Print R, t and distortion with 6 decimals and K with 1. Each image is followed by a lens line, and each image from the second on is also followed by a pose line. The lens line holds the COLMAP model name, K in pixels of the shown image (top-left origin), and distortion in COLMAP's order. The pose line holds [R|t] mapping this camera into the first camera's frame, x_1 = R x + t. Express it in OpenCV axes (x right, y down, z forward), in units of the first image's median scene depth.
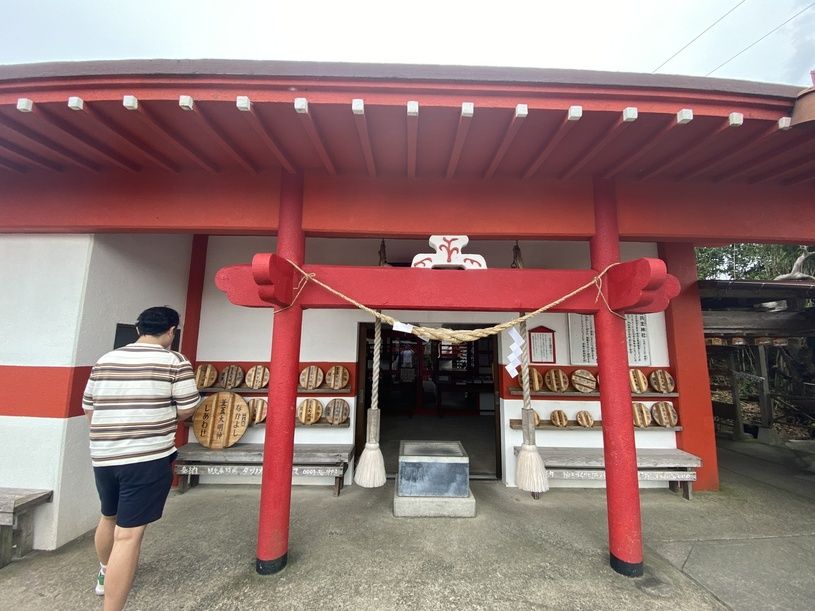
lens RADIAL K [[325.5, 0, 412.9], [0, 325.5, 304.5], [0, 0, 1]] dist [0.022904, -0.022837]
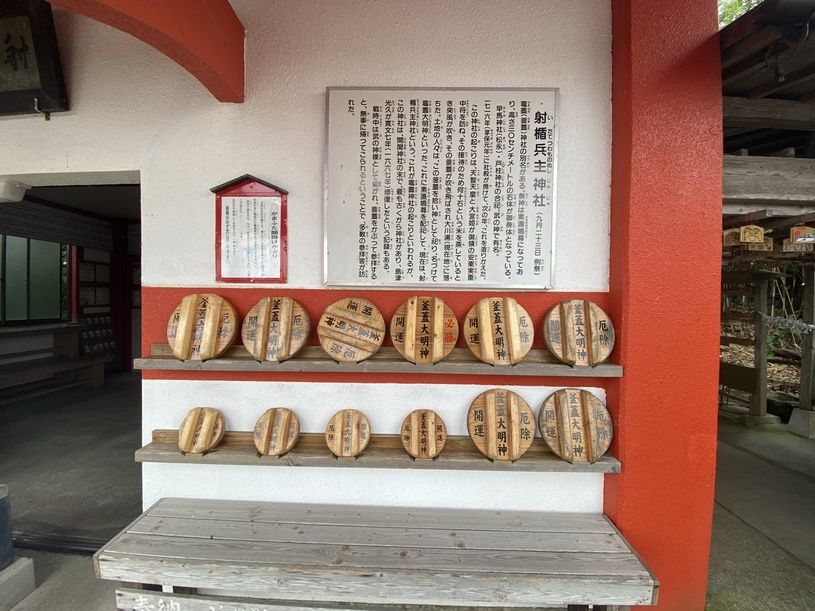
lens RADIAL K [[325.5, 0, 412.9], [0, 325.5, 304.5], [0, 0, 1]] dist [0.022904, -0.022837]
pose [[0.999545, 0.001573, -0.030124, 0.589648], [0.003185, 0.987552, 0.157261, 0.148854], [0.029996, -0.157285, 0.987098, 0.649835]]
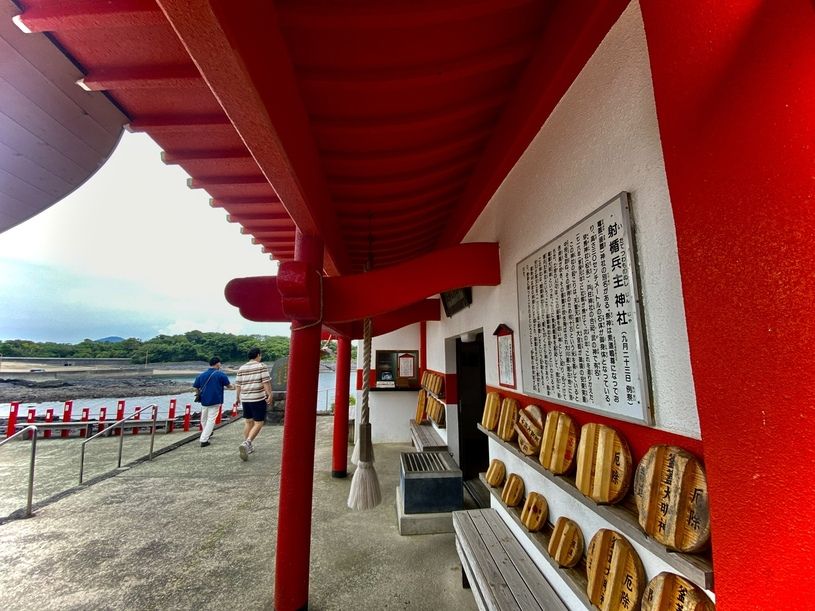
lens RADIAL K [[325.5, 0, 412.9], [0, 325.5, 304.5], [0, 0, 1]] dist [0.022904, -0.022837]
pose [[0.093055, -0.172402, -0.980621, 0.996280], [0.143103, 0.976985, -0.158184, 0.103192], [0.985323, -0.125610, 0.115584, 0.784862]]
